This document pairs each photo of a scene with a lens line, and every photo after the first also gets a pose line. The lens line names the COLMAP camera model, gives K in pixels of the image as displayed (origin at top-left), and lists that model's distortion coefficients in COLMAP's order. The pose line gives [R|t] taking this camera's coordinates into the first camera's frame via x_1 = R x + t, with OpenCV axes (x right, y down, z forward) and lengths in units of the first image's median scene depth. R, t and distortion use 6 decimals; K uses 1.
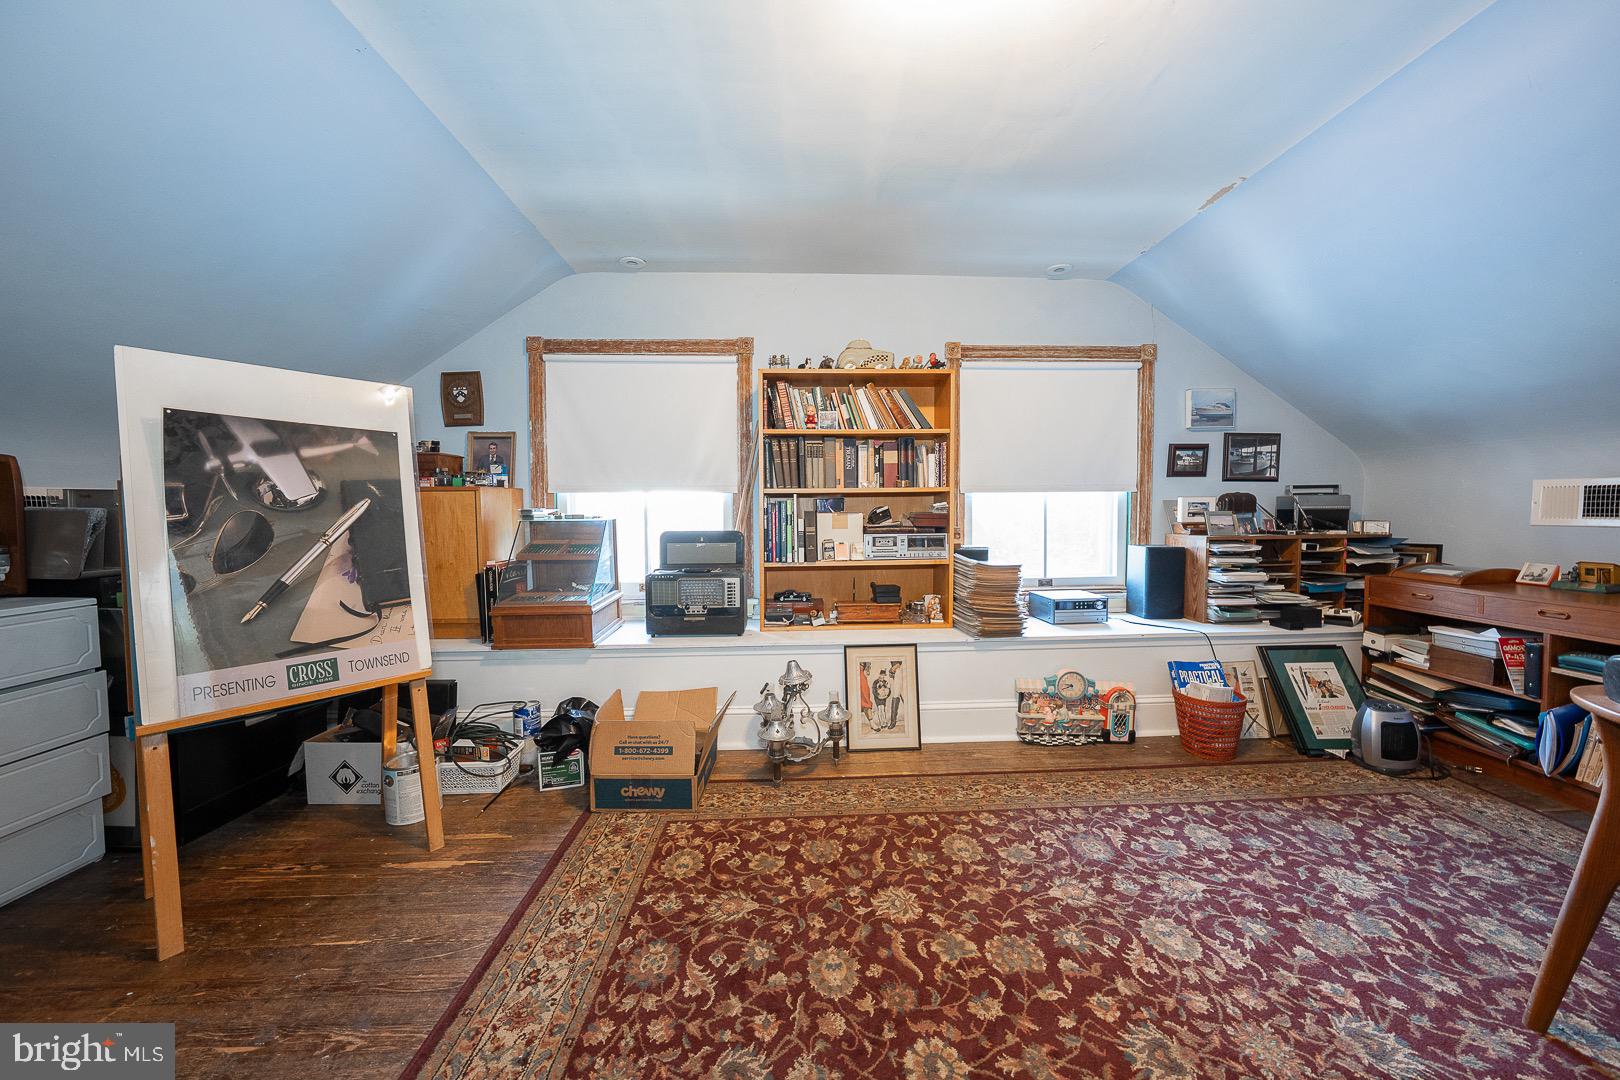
lens RADIAL K [[561.8, 0, 813.2], [0, 561.8, 534.6], [0, 0, 1]] dist [-0.023471, 0.005917]
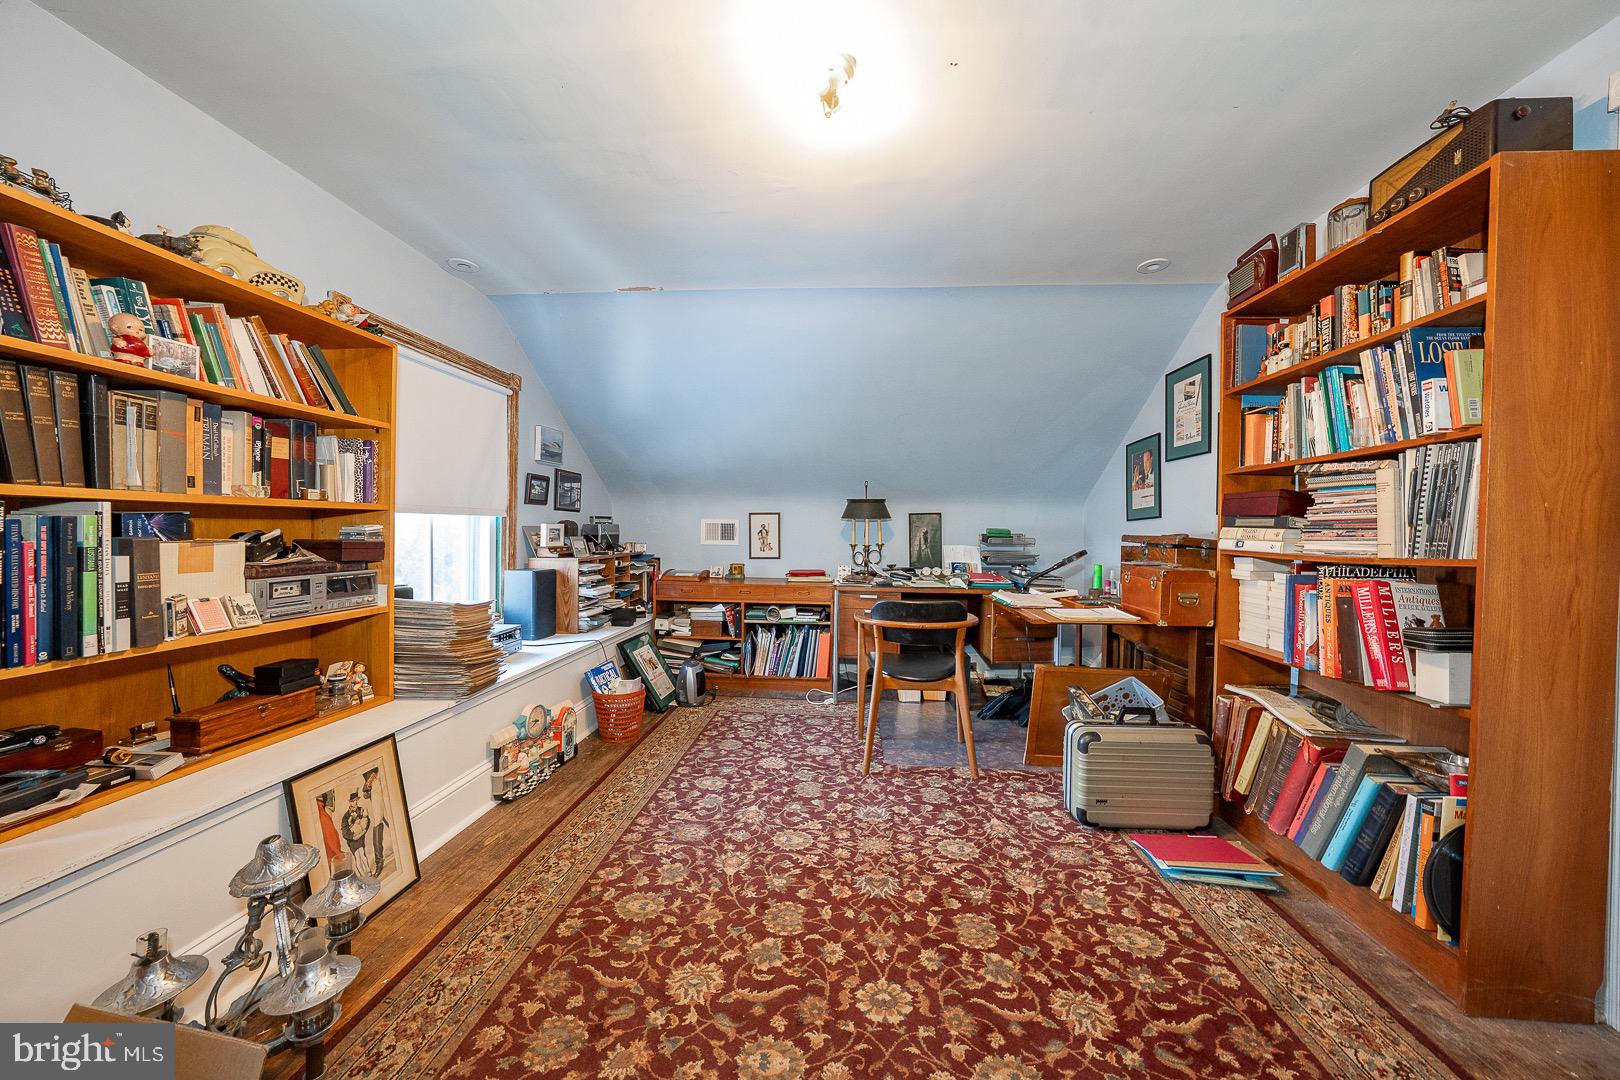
lens RADIAL K [[561.8, 0, 813.2], [0, 561.8, 534.6], [0, 0, 1]] dist [-0.023471, 0.005917]
pose [[0.120945, 0.001962, 0.992657, -0.425465], [0.032096, 0.999467, -0.005886, -0.026066], [-0.992140, 0.032573, 0.120817, 0.406724]]
